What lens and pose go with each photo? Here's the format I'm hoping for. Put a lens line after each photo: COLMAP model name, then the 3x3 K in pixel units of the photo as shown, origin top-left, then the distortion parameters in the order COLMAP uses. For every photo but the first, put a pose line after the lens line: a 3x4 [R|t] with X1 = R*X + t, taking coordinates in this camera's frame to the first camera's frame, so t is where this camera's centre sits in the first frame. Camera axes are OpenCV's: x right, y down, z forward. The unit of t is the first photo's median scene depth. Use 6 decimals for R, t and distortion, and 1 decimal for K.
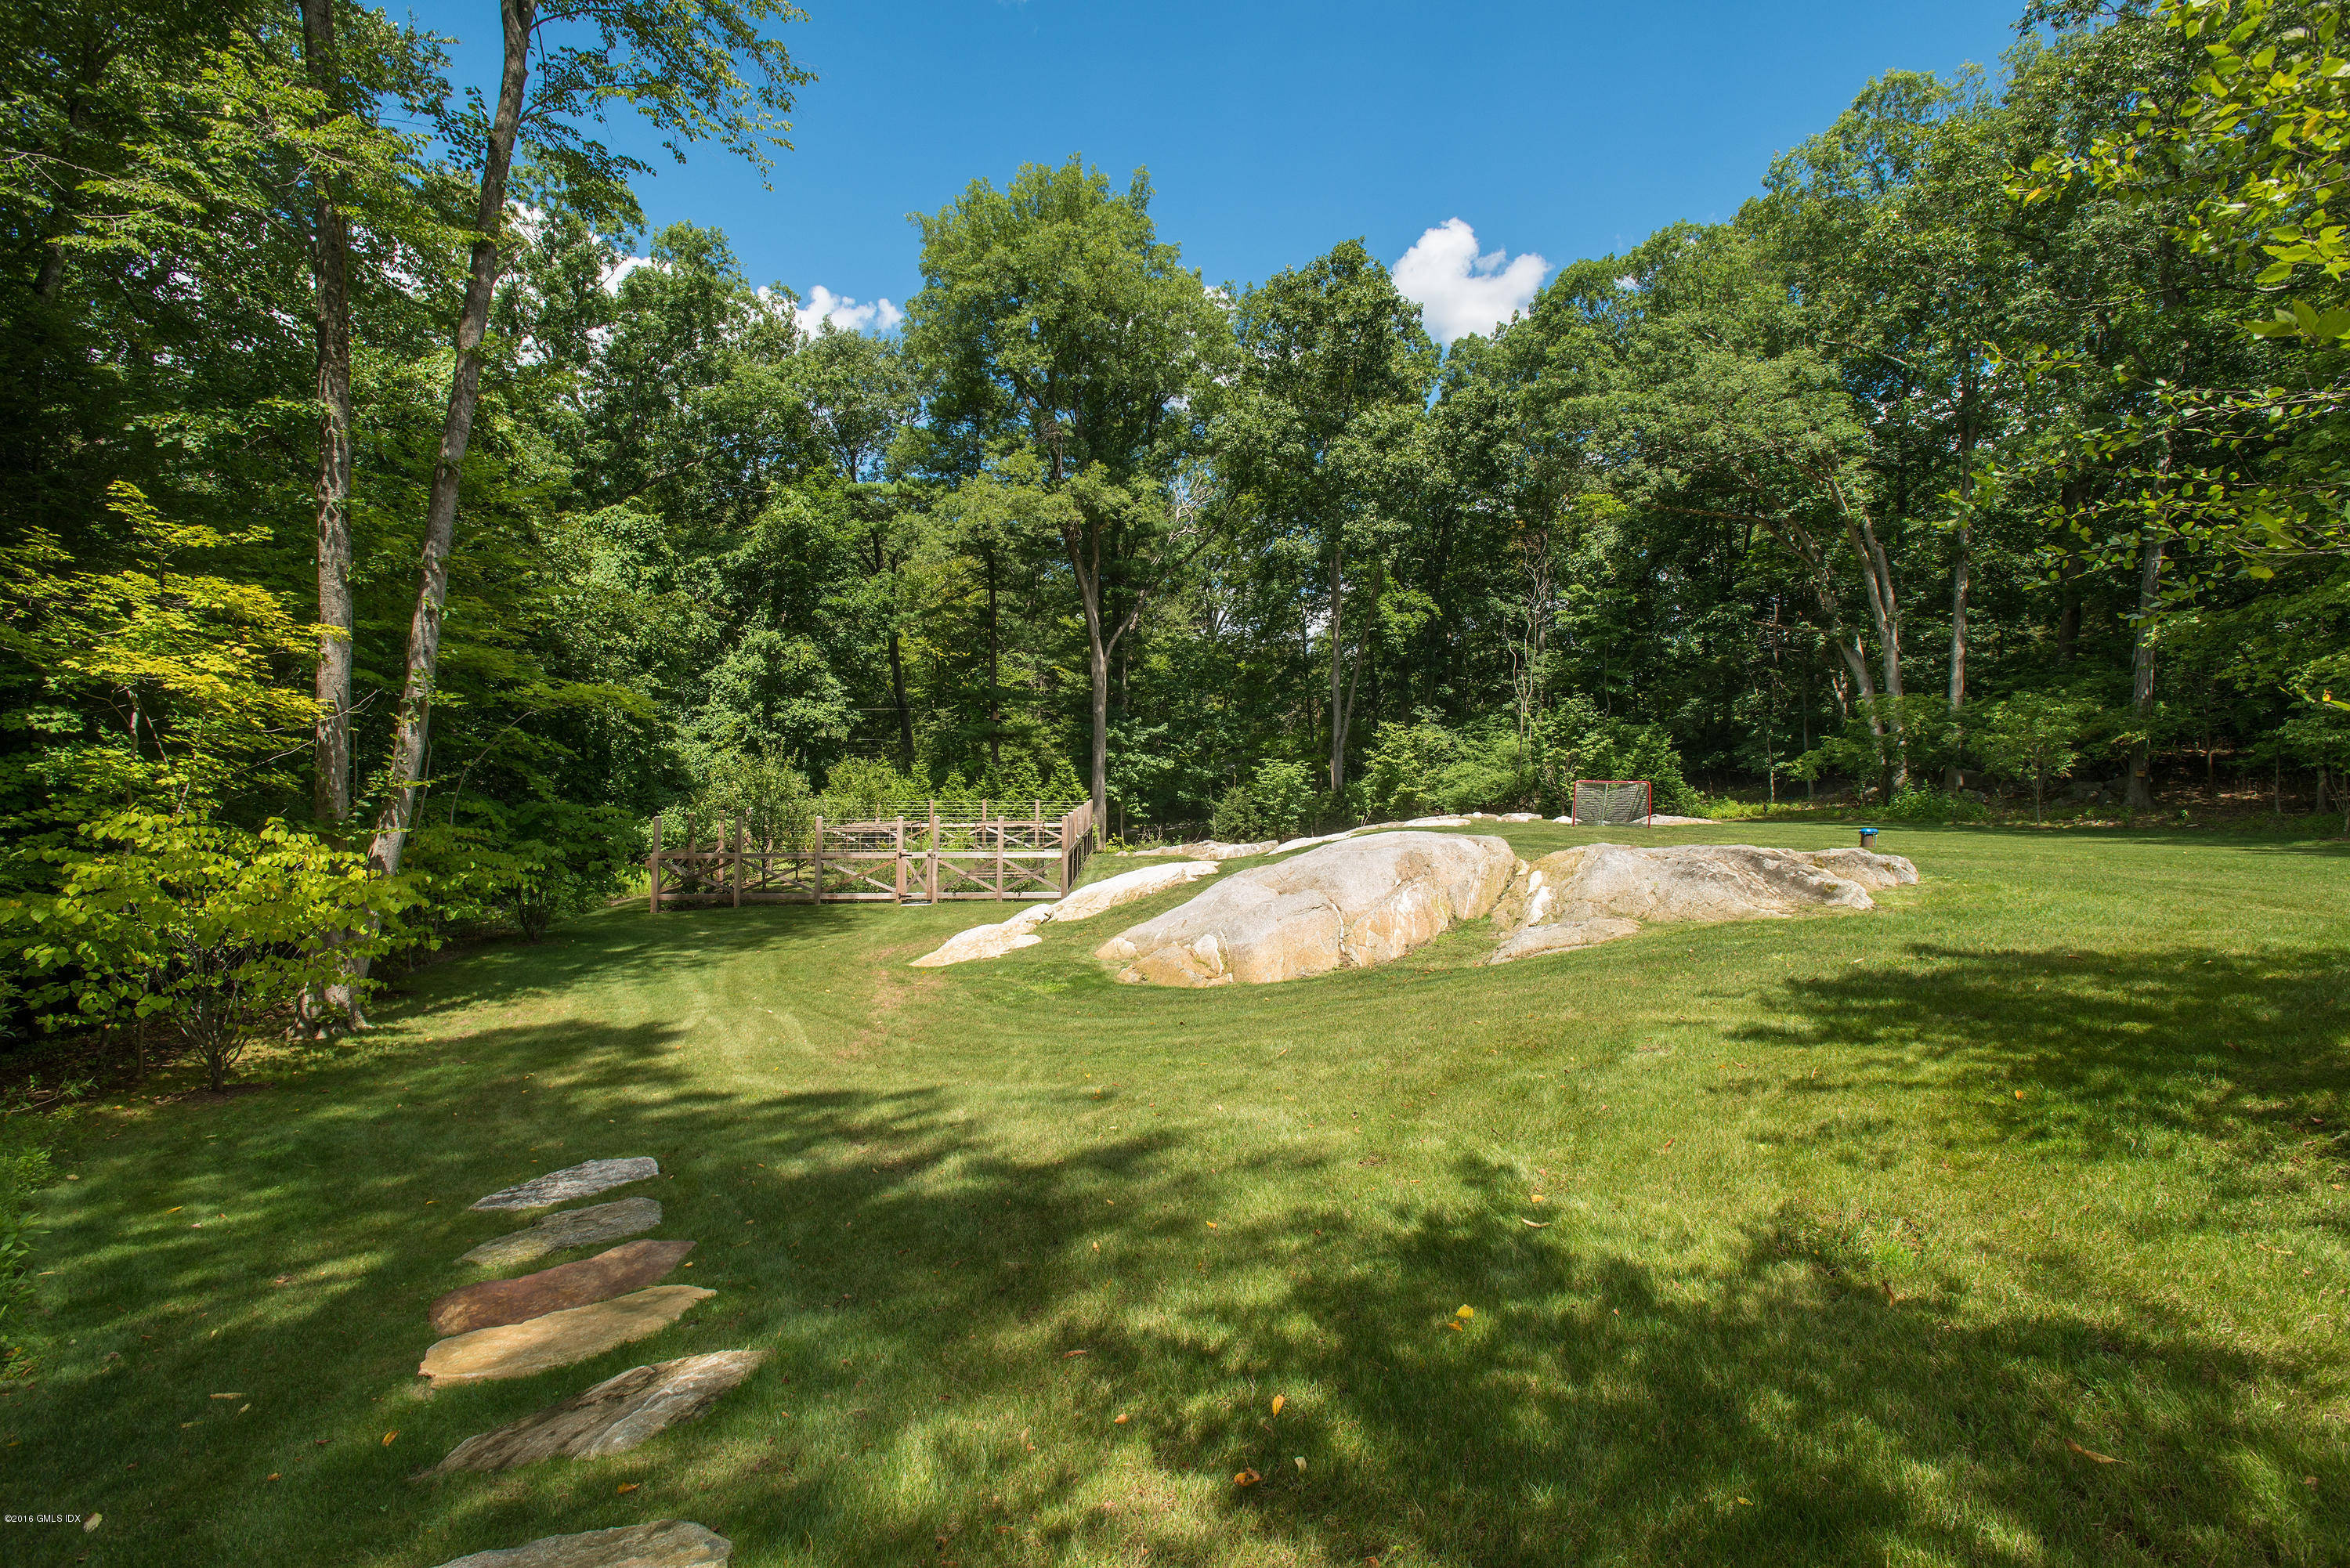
lens RADIAL K [[1188.1, 0, 1174.3], [0, 1188.1, 786.3], [0, 0, 1]] dist [0.004182, 0.000151]
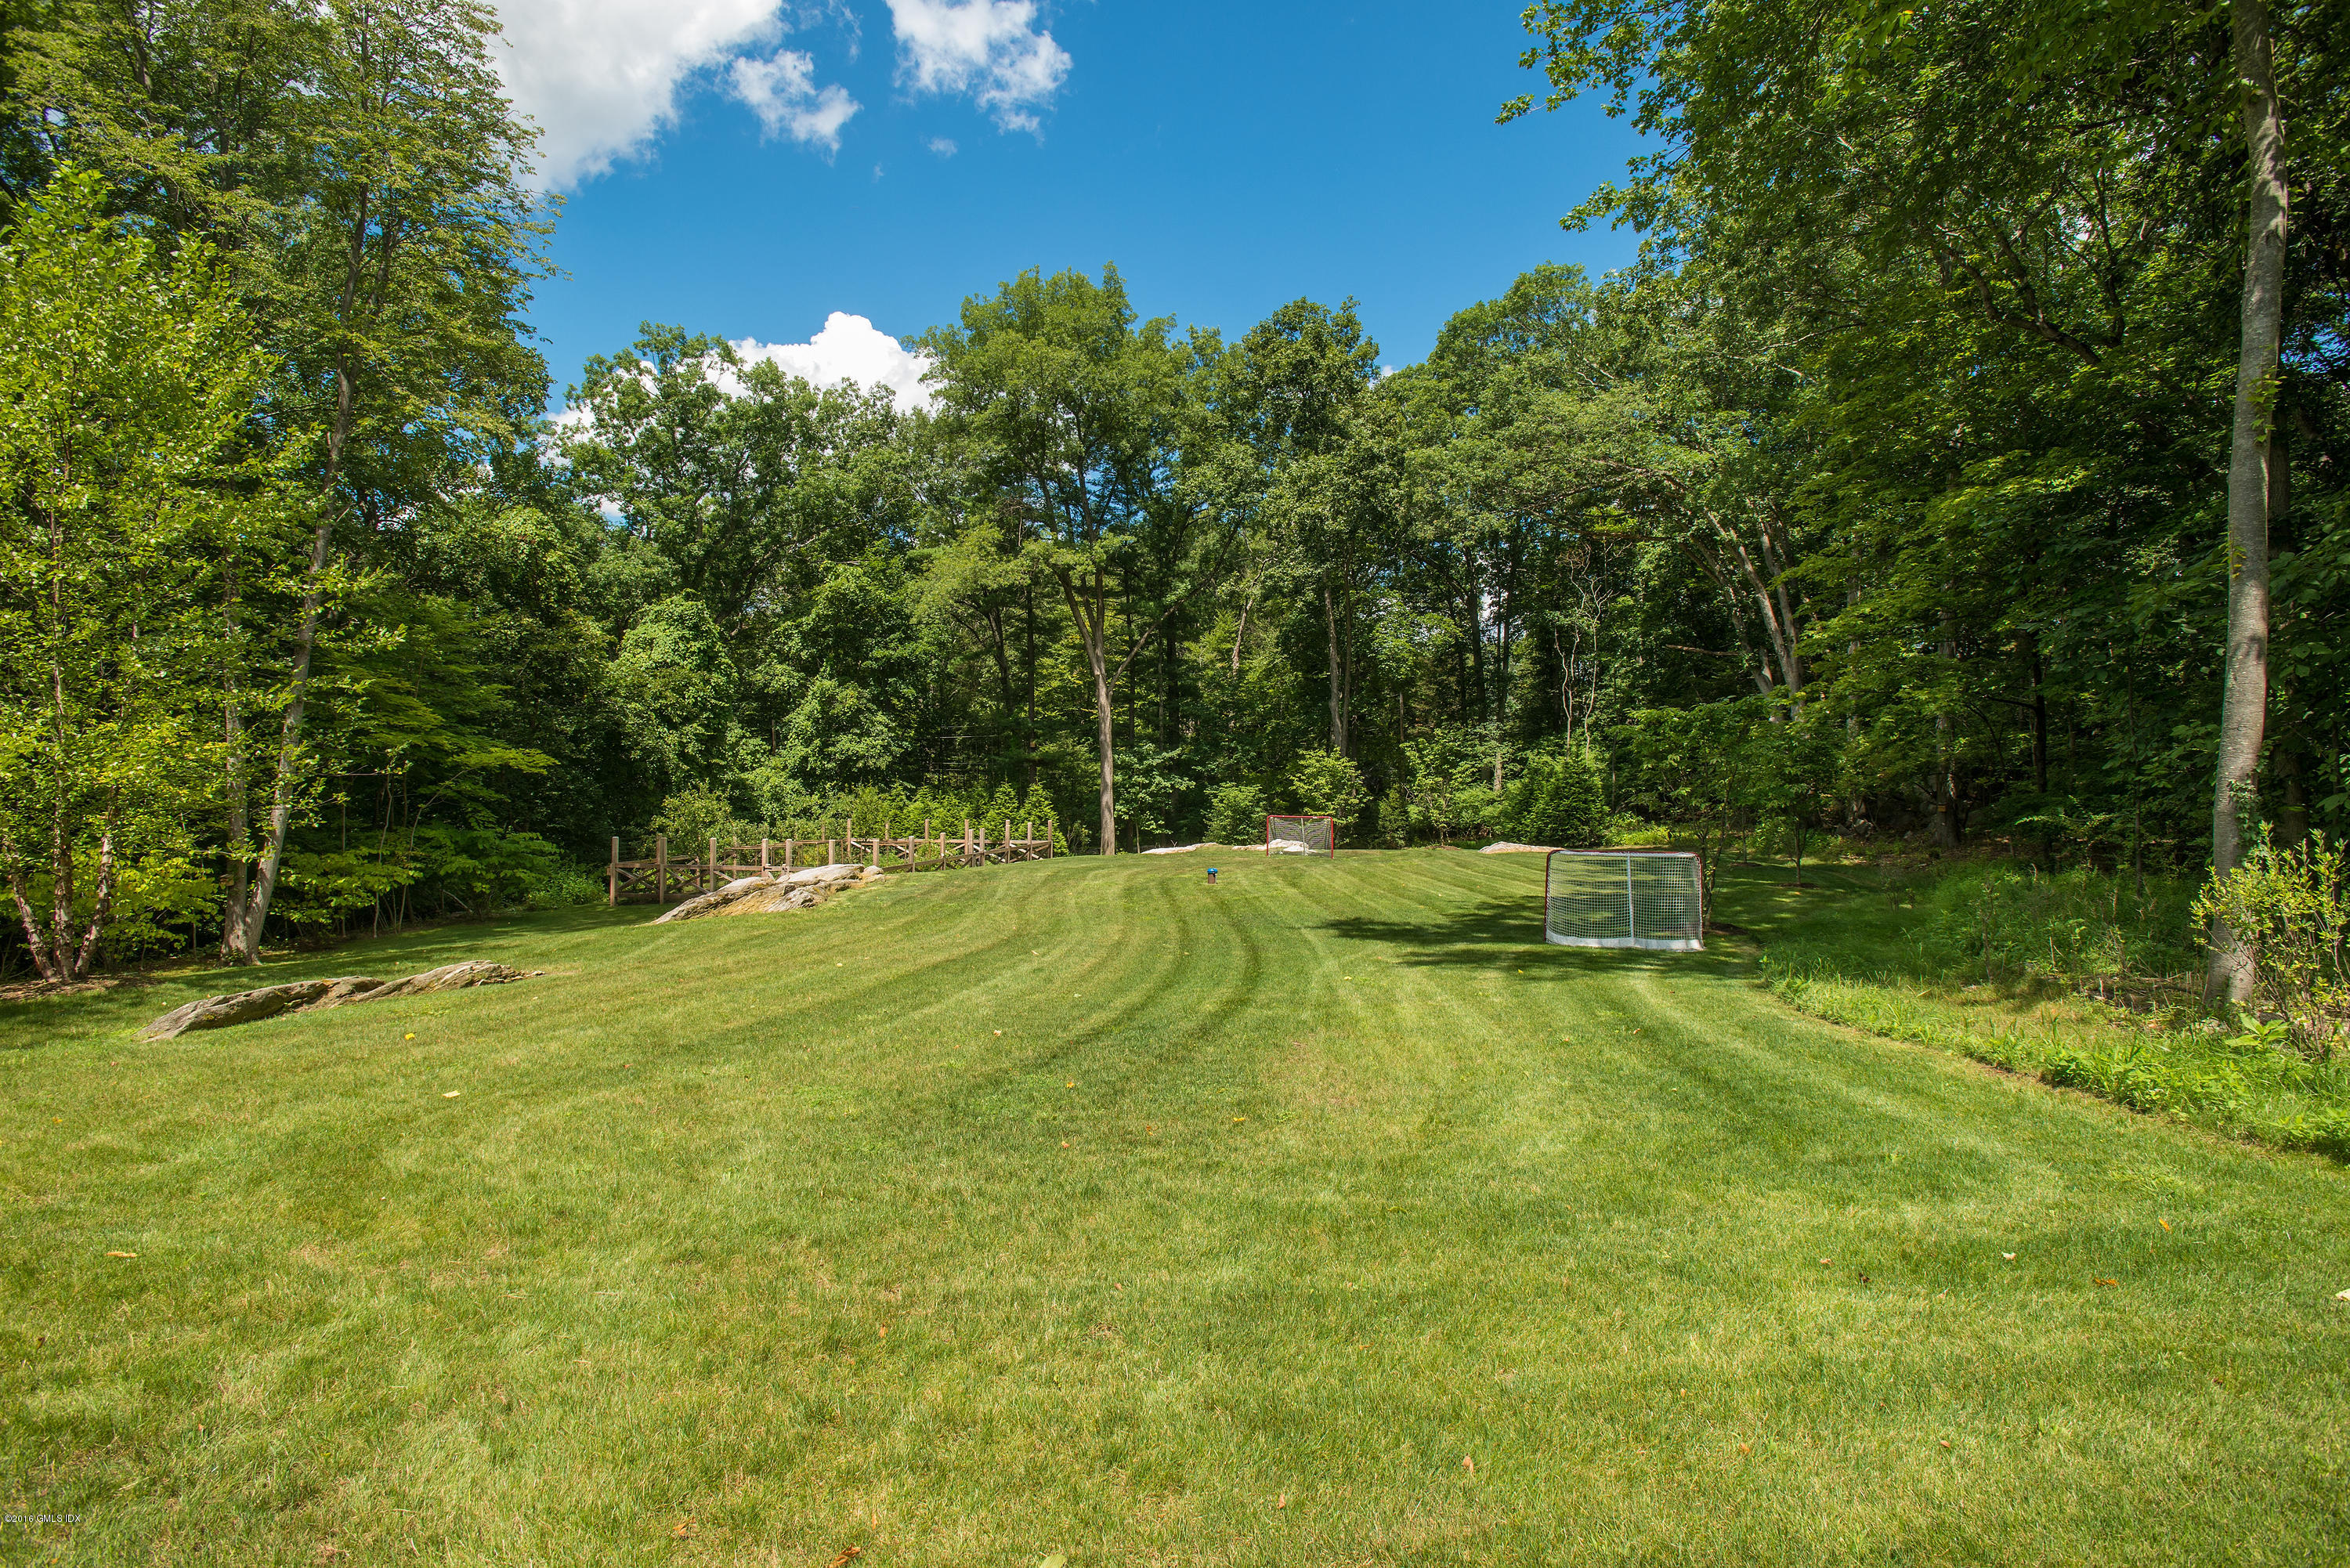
lens RADIAL K [[1262.2, 0, 1176.5], [0, 1262.2, 784.3], [0, 0, 1]] dist [-0.000998, -0.000027]
pose [[0.945575, -0.000810, -0.325403, 0.427858], [0.001186, 0.999999, 0.000957, -0.023862], [0.325402, -0.001291, 0.945575, -0.119627]]
